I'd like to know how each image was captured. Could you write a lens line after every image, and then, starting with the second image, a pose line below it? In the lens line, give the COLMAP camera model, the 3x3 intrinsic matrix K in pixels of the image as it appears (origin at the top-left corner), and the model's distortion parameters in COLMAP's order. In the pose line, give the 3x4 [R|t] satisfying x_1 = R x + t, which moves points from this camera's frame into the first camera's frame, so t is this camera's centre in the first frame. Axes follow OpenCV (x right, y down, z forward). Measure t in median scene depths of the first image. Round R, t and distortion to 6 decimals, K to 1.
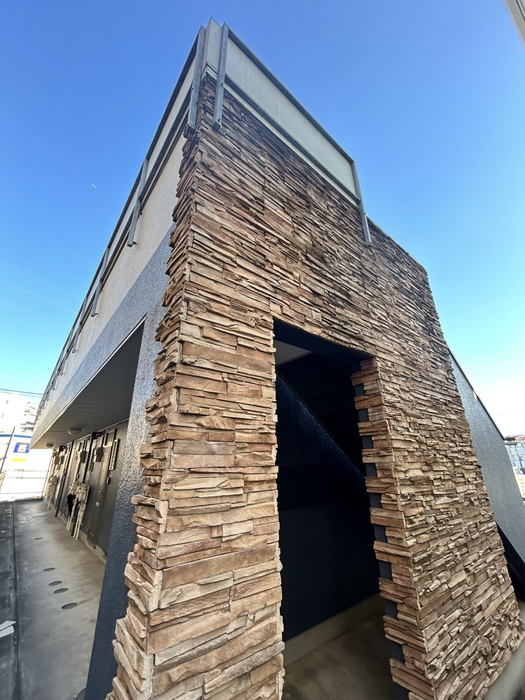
lens RADIAL K [[282.3, 0, 262.5], [0, 282.3, 350.0], [0, 0, 1]] dist [-0.000738, 0.000753]
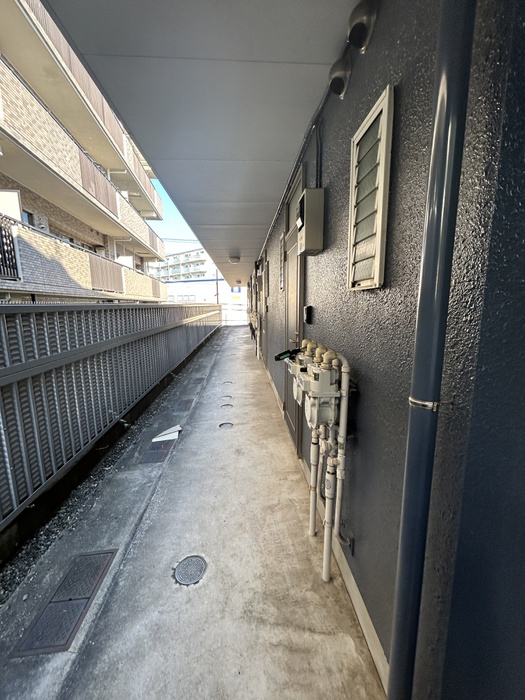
lens RADIAL K [[282.3, 0, 262.5], [0, 282.3, 350.0], [0, 0, 1]] dist [-0.000738, 0.000753]
pose [[0.820126, 0.098650, -0.563614, -0.074478], [0.211971, 0.862557, 0.459417, 0.273356], [0.531471, -0.496250, 0.686495, 0.528168]]
